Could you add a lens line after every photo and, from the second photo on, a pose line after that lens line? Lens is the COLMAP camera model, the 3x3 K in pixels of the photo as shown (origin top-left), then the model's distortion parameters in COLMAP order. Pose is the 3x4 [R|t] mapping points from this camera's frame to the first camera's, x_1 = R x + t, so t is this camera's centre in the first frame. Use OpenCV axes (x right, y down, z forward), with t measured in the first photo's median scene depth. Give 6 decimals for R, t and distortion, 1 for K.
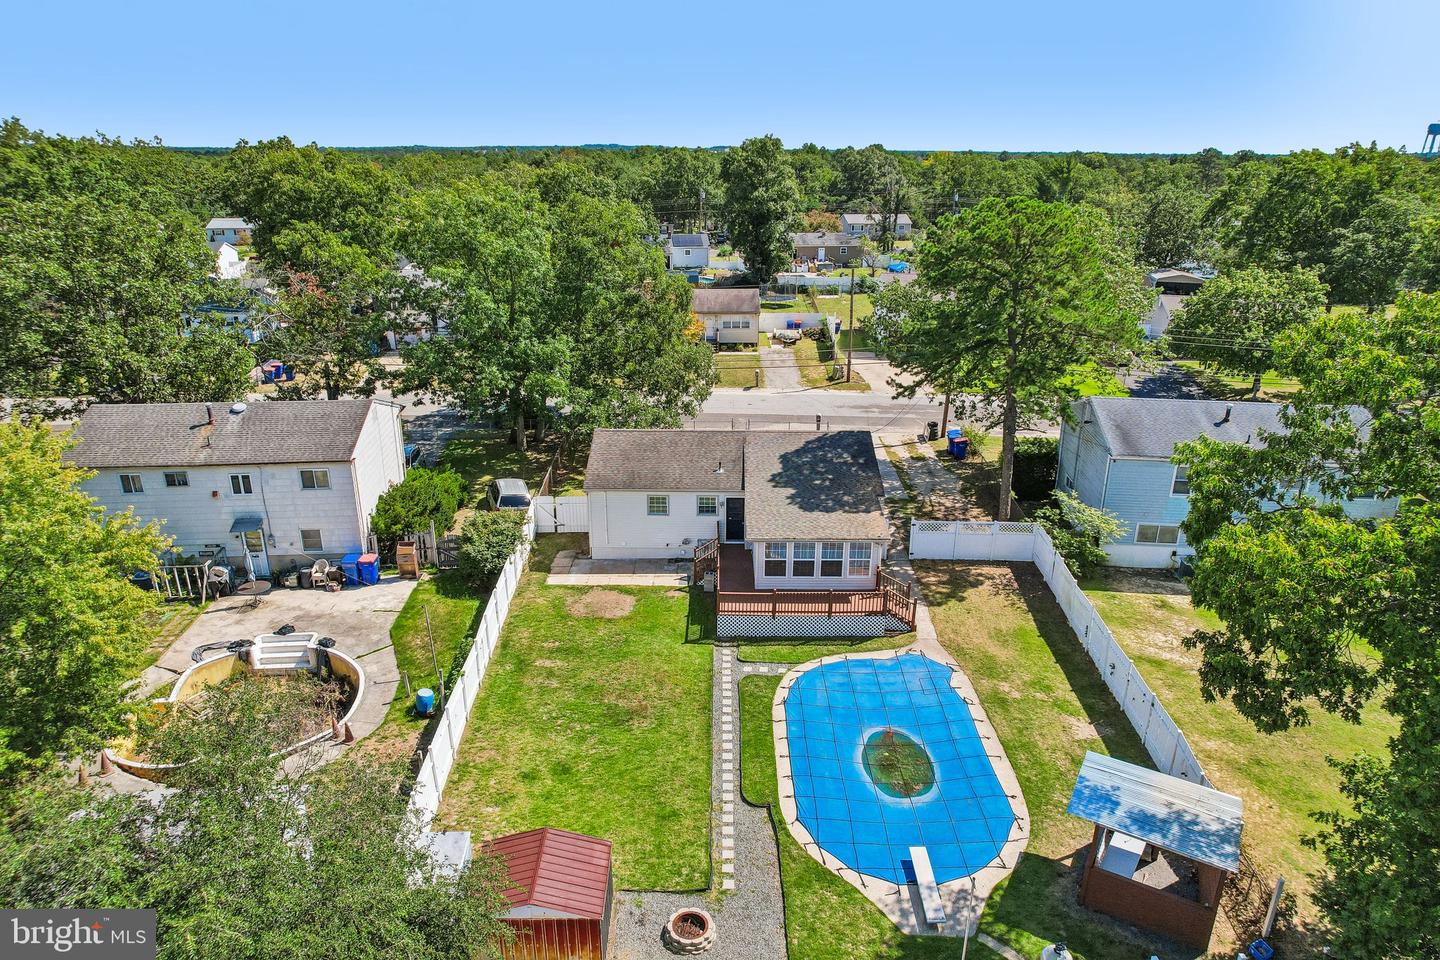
lens RADIAL K [[930.0, 0, 720.0], [0, 930.0, 480.0], [0, 0, 1]] dist [-0.082800, 0.073373]
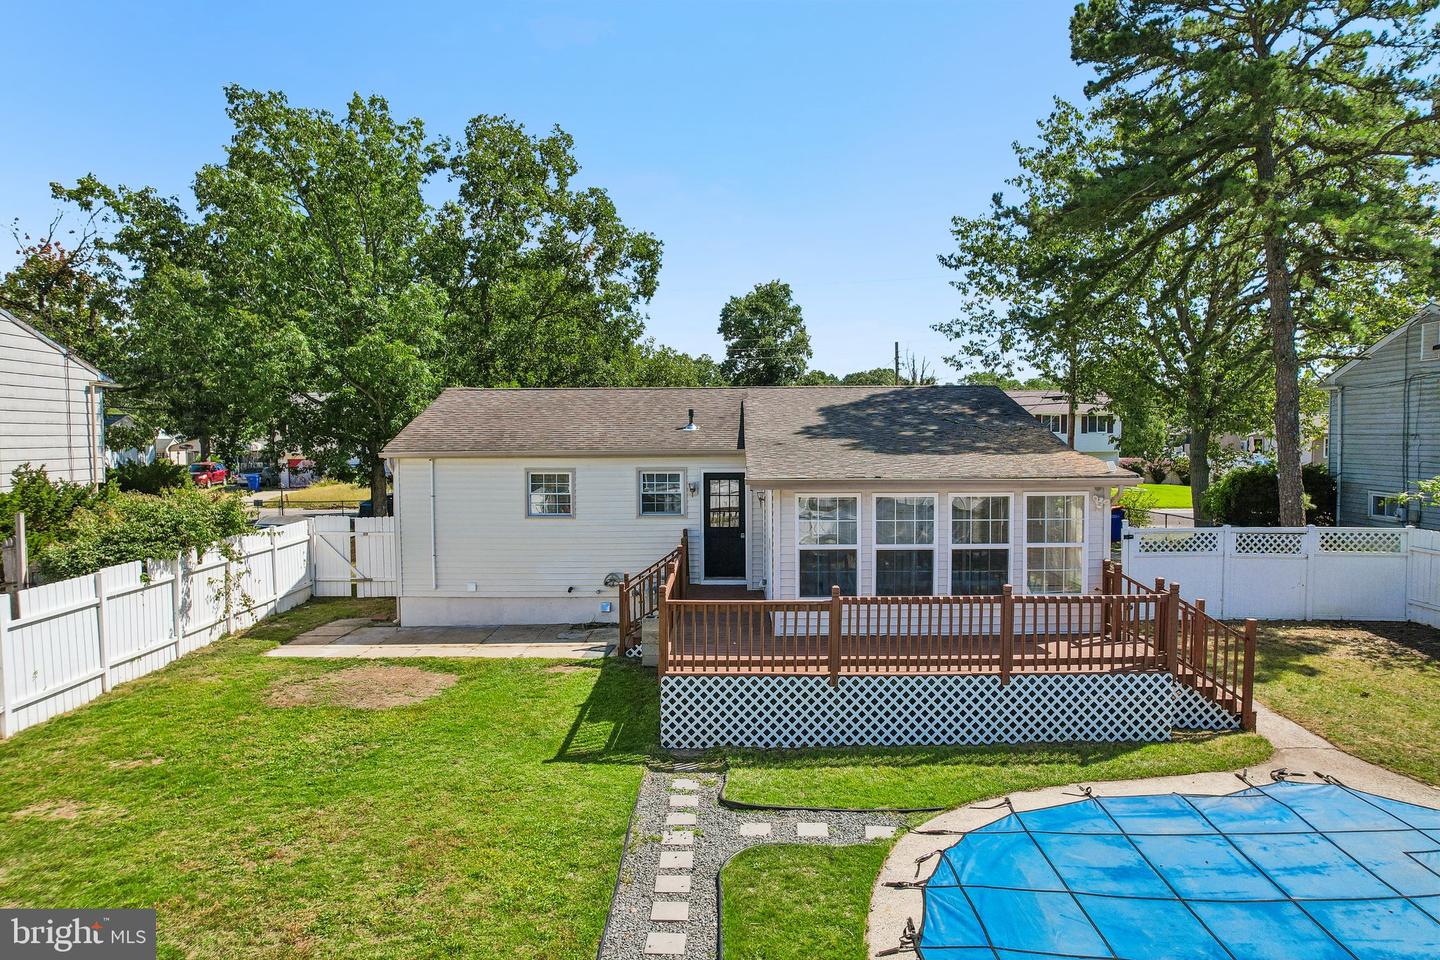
lens RADIAL K [[930.0, 0, 720.0], [0, 930.0, 480.0], [0, 0, 1]] dist [-0.082800, 0.073373]
pose [[0.999922, -0.008564, -0.009061, 0.021790], [0.005525, 0.955851, -0.293799, 0.177854], [0.011178, 0.293726, 0.955824, 0.677924]]
